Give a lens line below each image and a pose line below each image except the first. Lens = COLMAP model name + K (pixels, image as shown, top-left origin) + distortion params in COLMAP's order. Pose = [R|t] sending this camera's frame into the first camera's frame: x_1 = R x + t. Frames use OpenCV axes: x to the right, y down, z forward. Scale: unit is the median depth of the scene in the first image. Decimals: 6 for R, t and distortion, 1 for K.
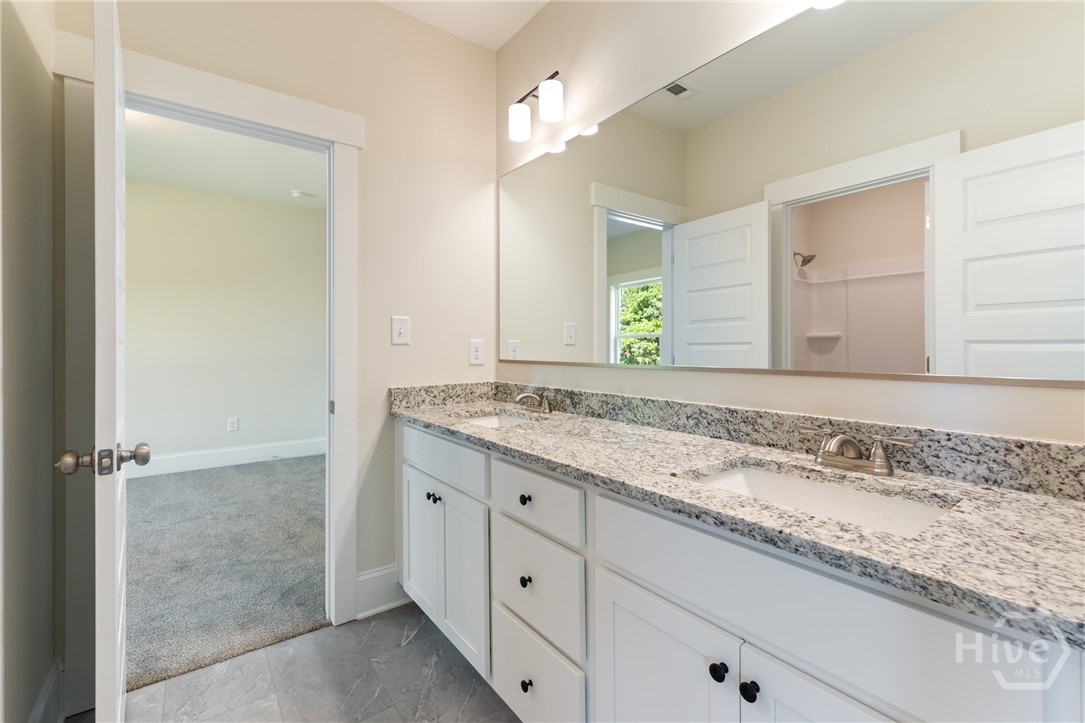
lens RADIAL K [[468.1, 0, 547.5], [0, 468.1, 349.3], [0, 0, 1]] dist [-0.000891, -0.000127]
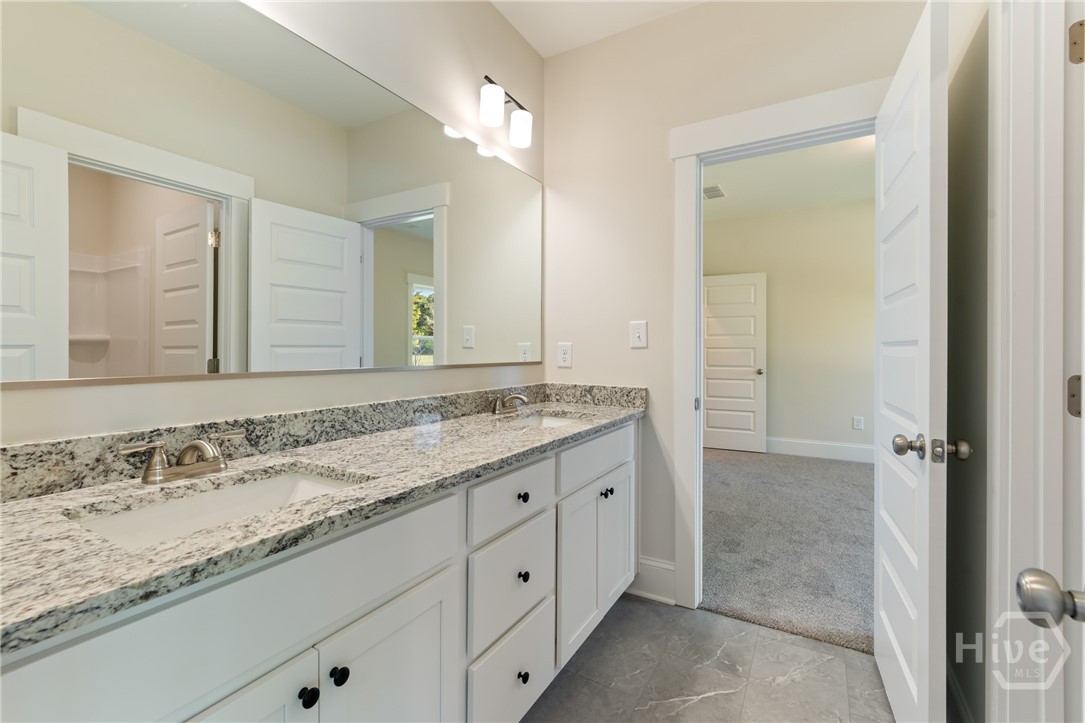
lens RADIAL K [[468.1, 0, 547.5], [0, 468.1, 349.3], [0, 0, 1]] dist [-0.000891, -0.000127]
pose [[-0.385737, 0.000890, 0.922608, -0.865920], [-0.000423, 0.999999, -0.001142, -0.003230], [-0.922609, -0.000831, -0.385736, 1.144816]]
